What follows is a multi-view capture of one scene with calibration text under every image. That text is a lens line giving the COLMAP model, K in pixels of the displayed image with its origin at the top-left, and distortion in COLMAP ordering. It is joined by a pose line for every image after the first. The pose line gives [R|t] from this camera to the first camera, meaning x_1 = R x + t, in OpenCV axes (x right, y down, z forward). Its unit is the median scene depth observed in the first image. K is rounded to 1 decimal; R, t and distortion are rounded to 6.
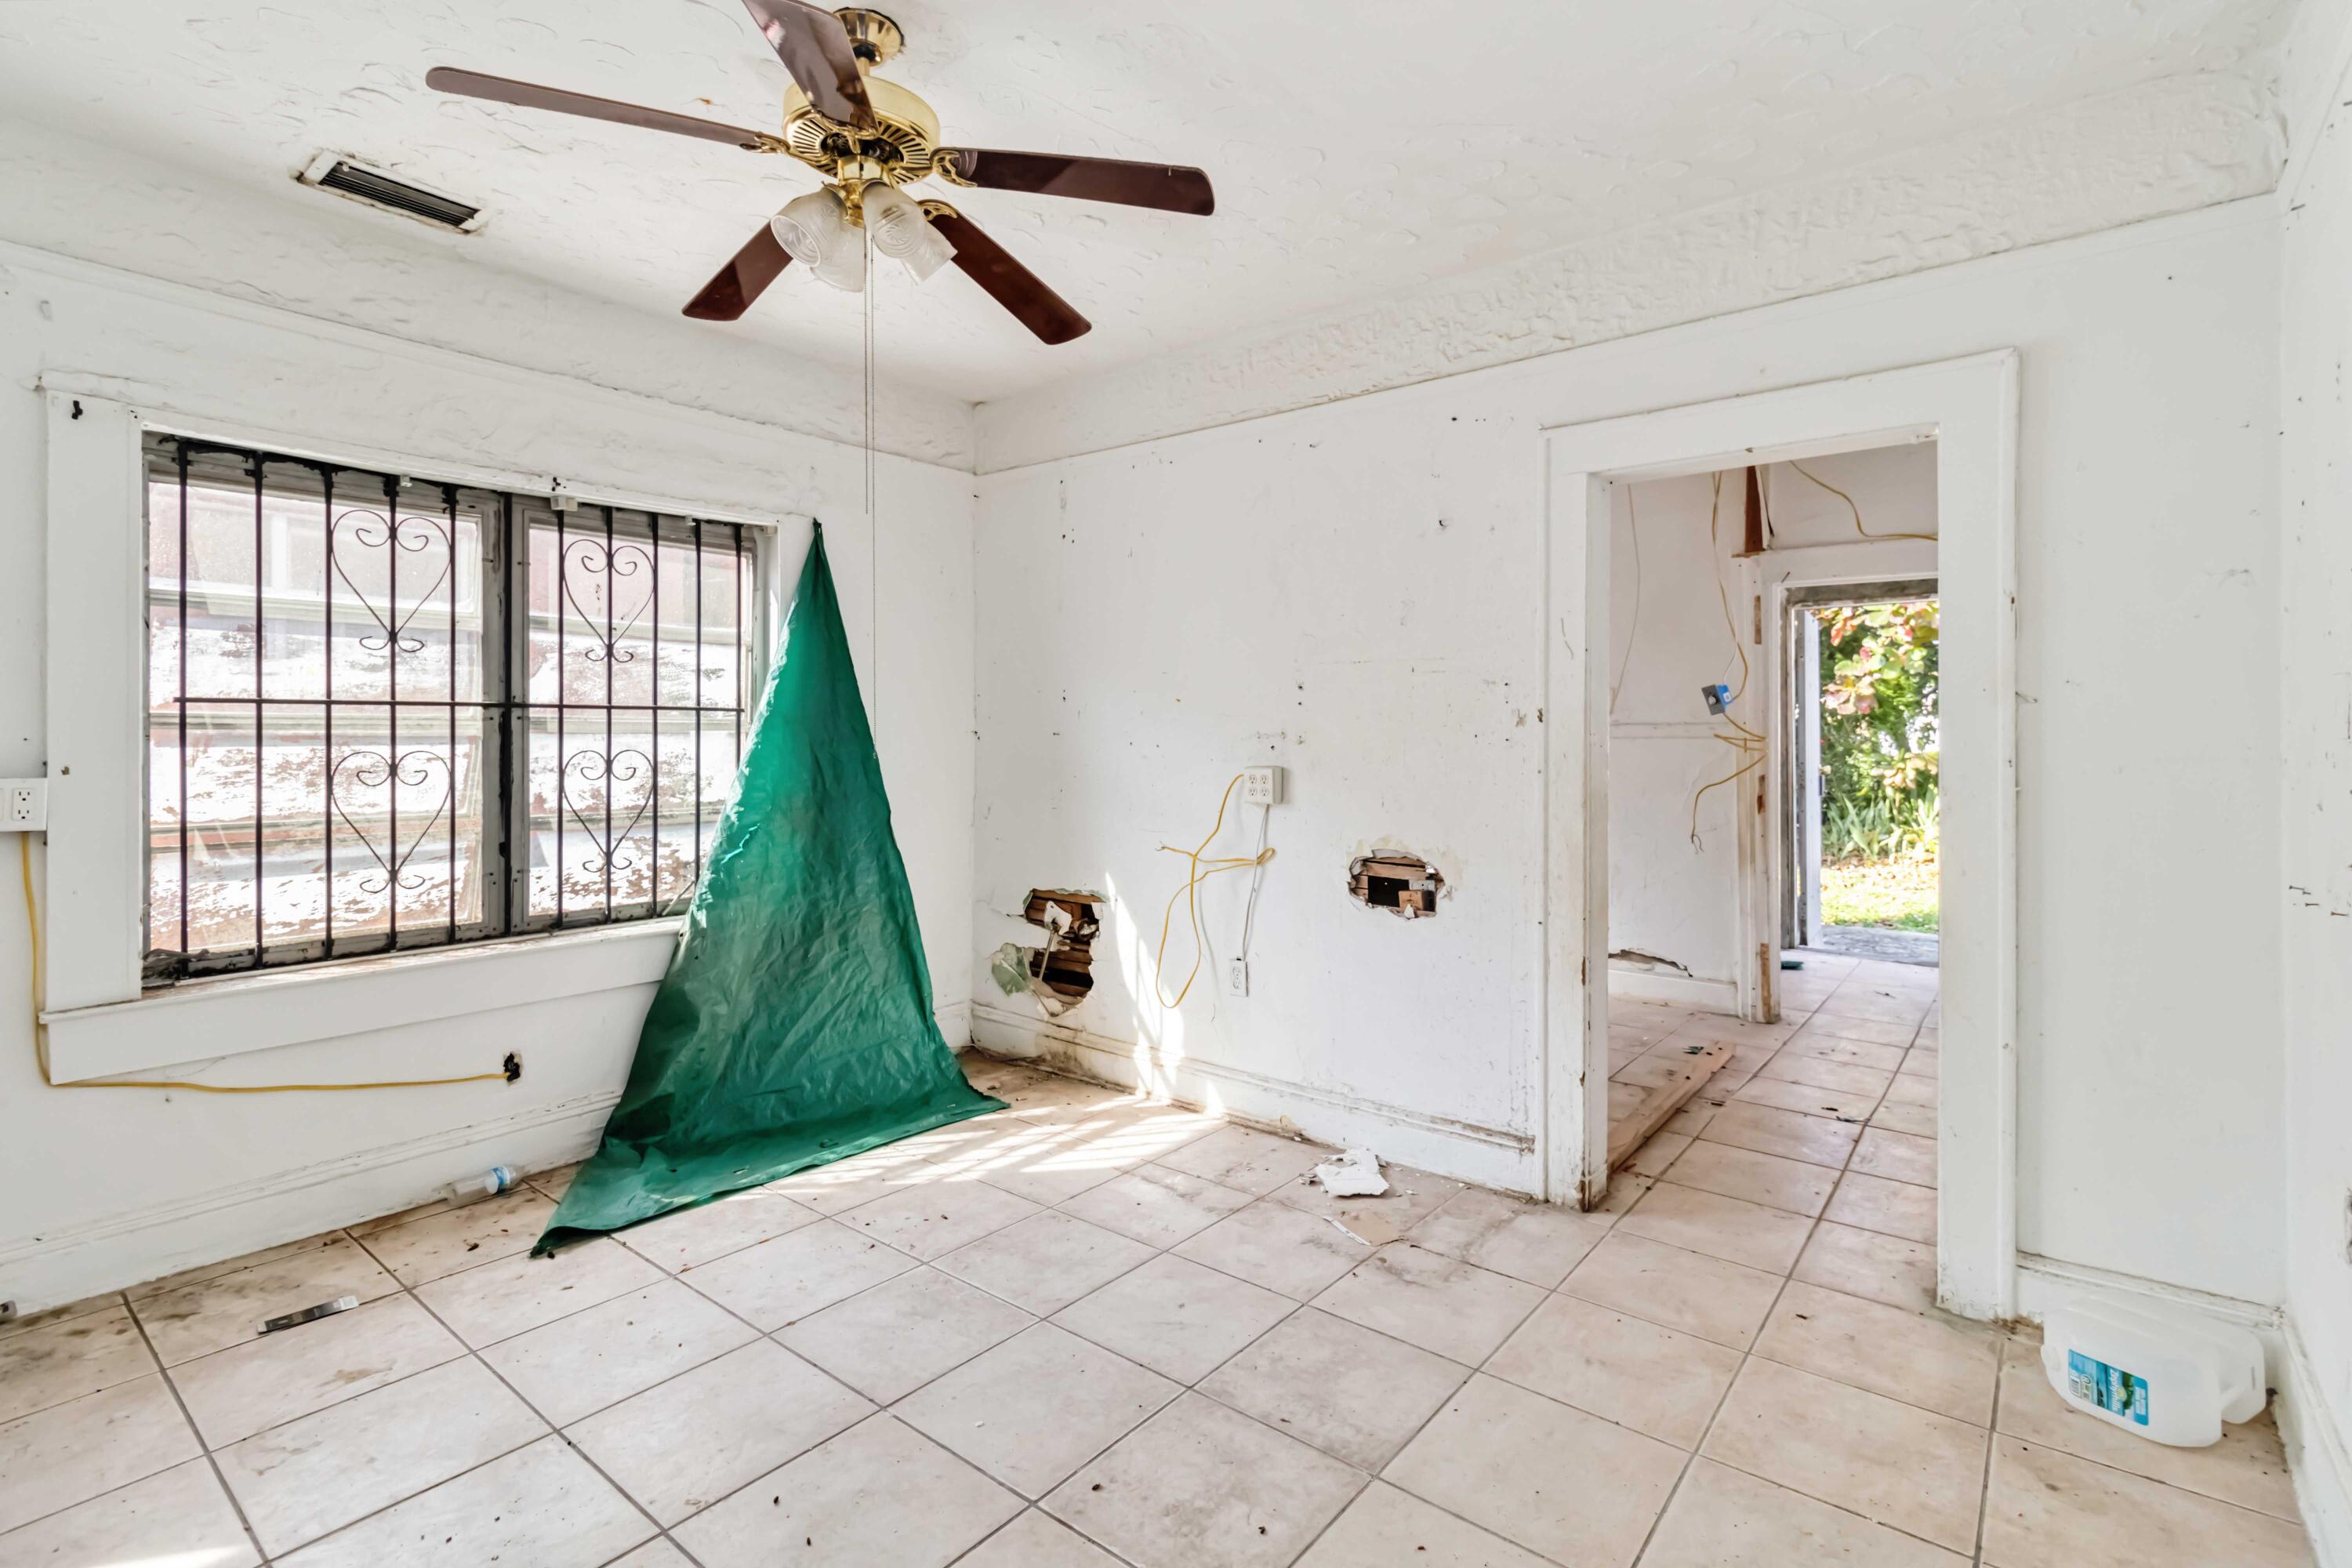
lens RADIAL K [[1093.6, 0, 1199.5], [0, 1093.6, 744.7], [0, 0, 1]] dist [0.000958, -0.000496]
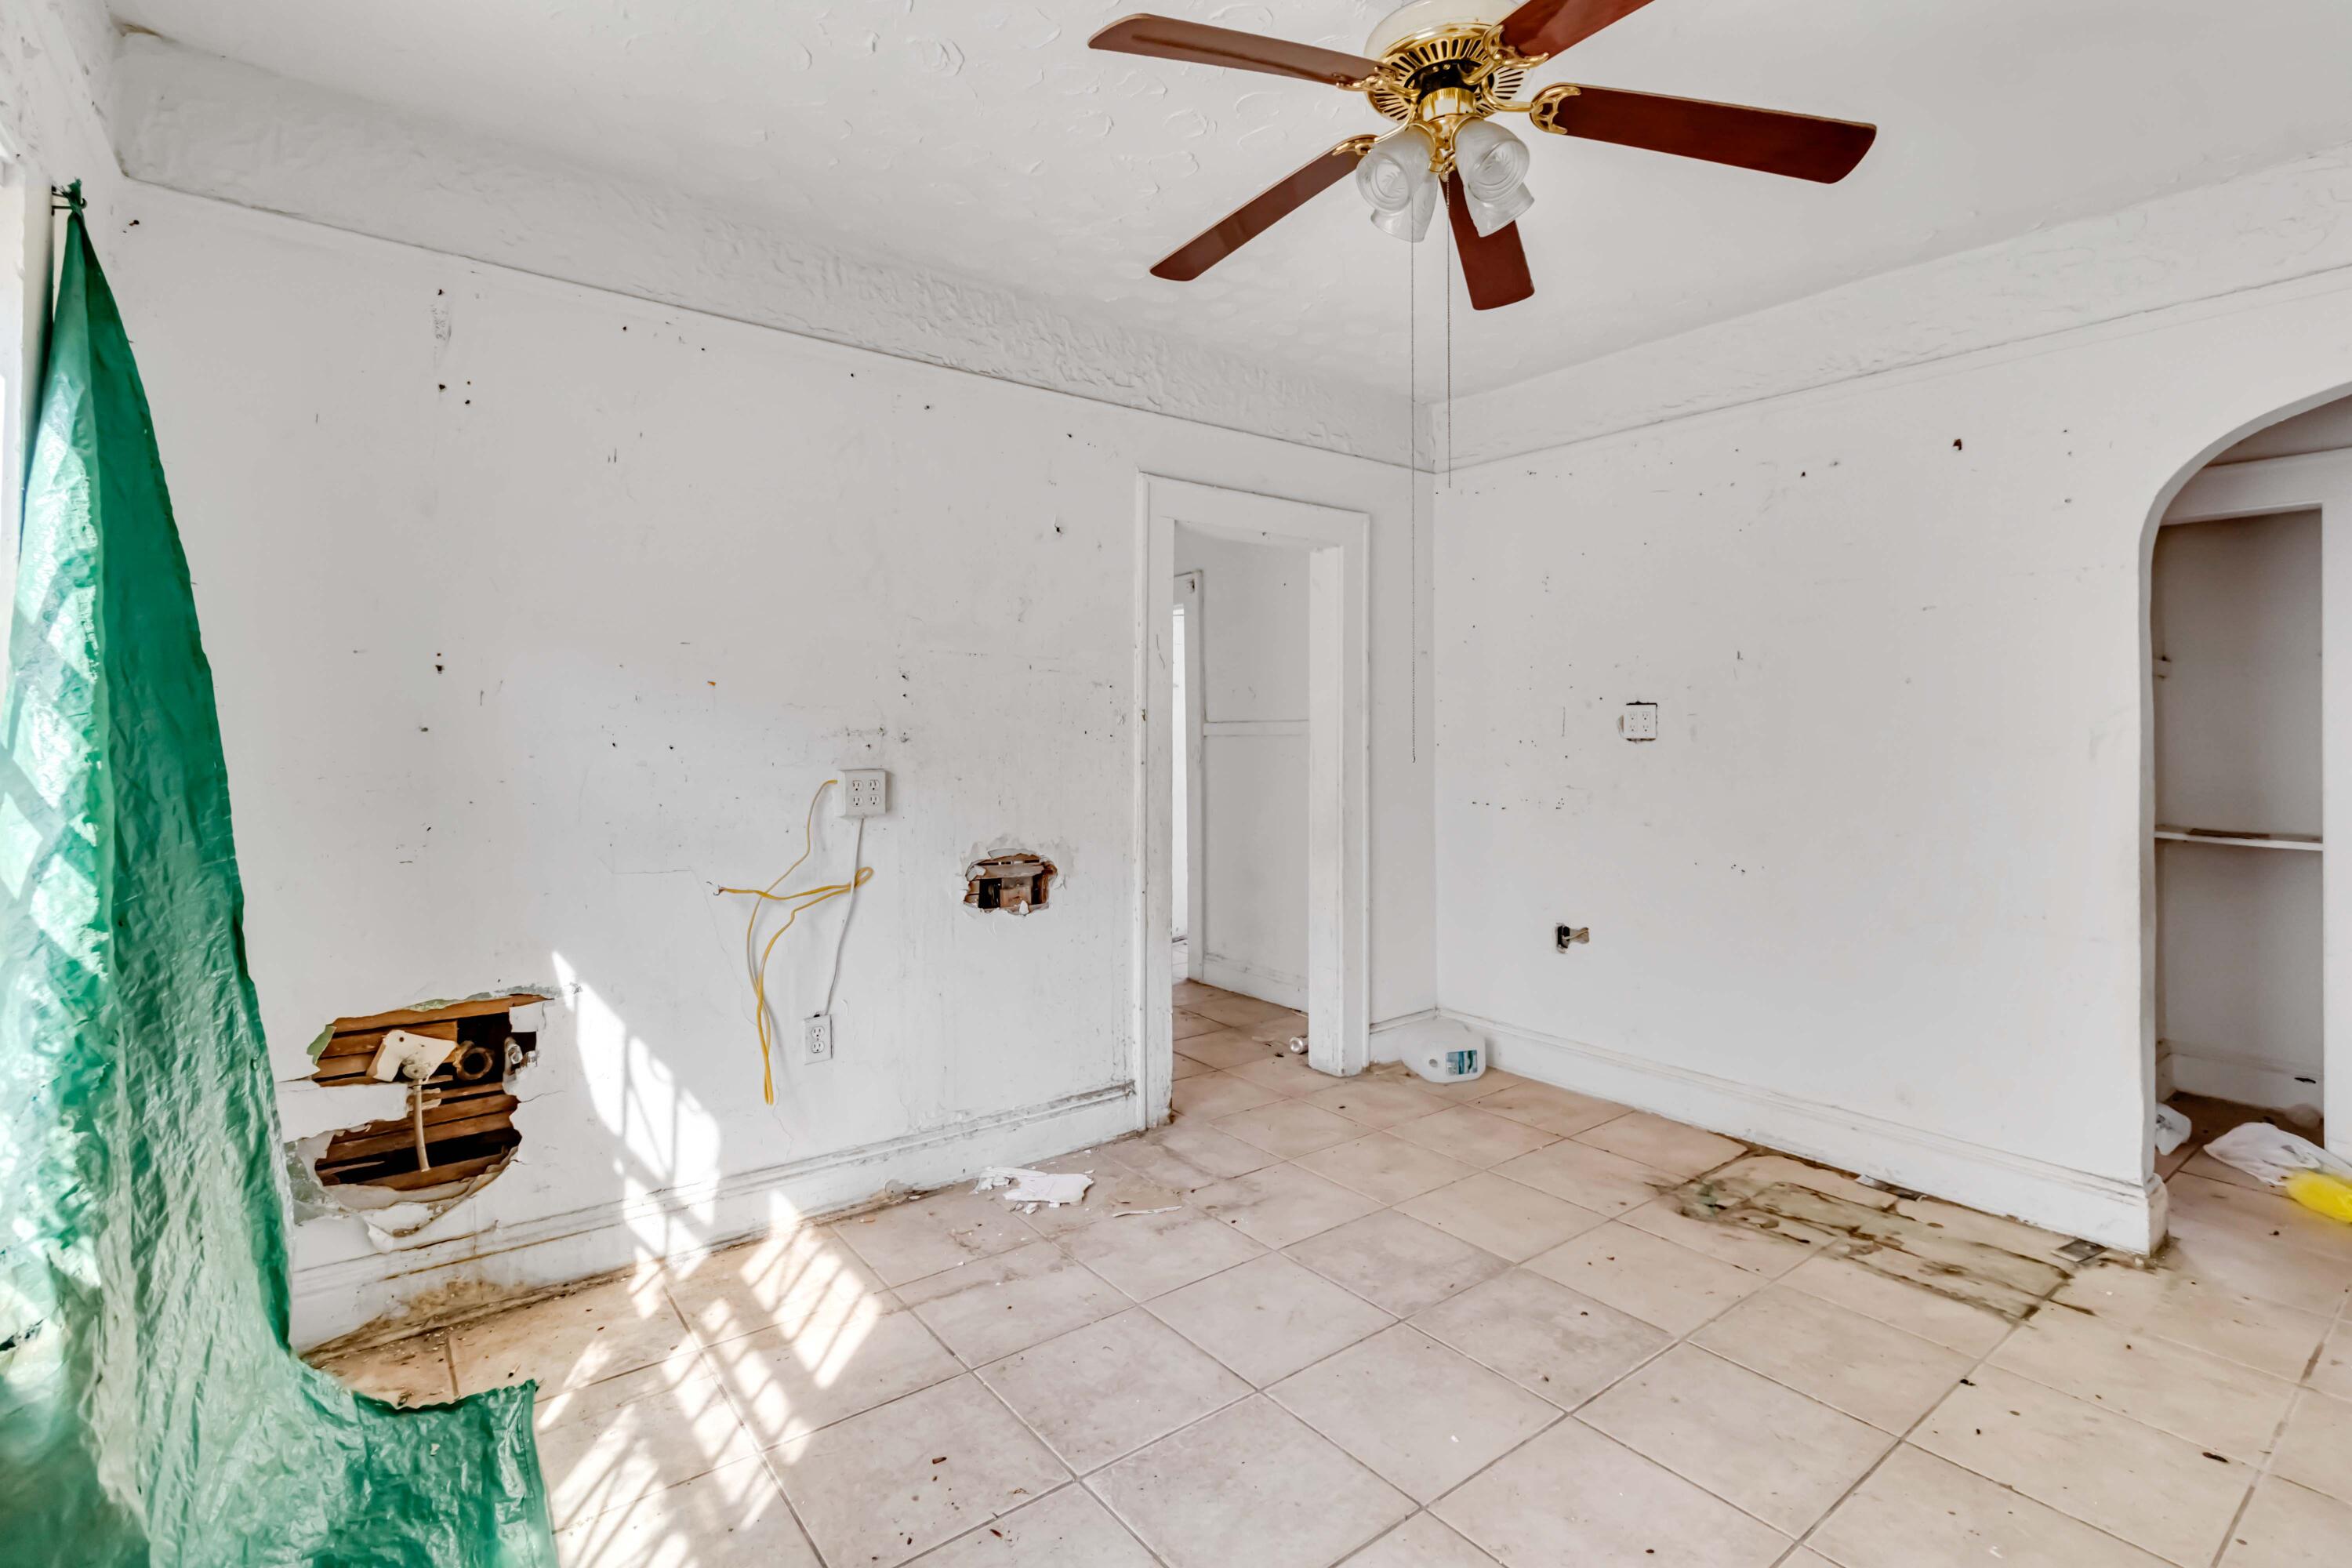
lens RADIAL K [[1100.2, 0, 1199.3], [0, 1100.2, 716.3], [0, 0, 1]] dist [0.000345, -0.000167]
pose [[0.238831, 0.011624, 0.970991, -0.757937], [0.005362, 0.999897, -0.013289, -0.008814], [-0.971046, 0.008381, 0.238745, 0.609725]]
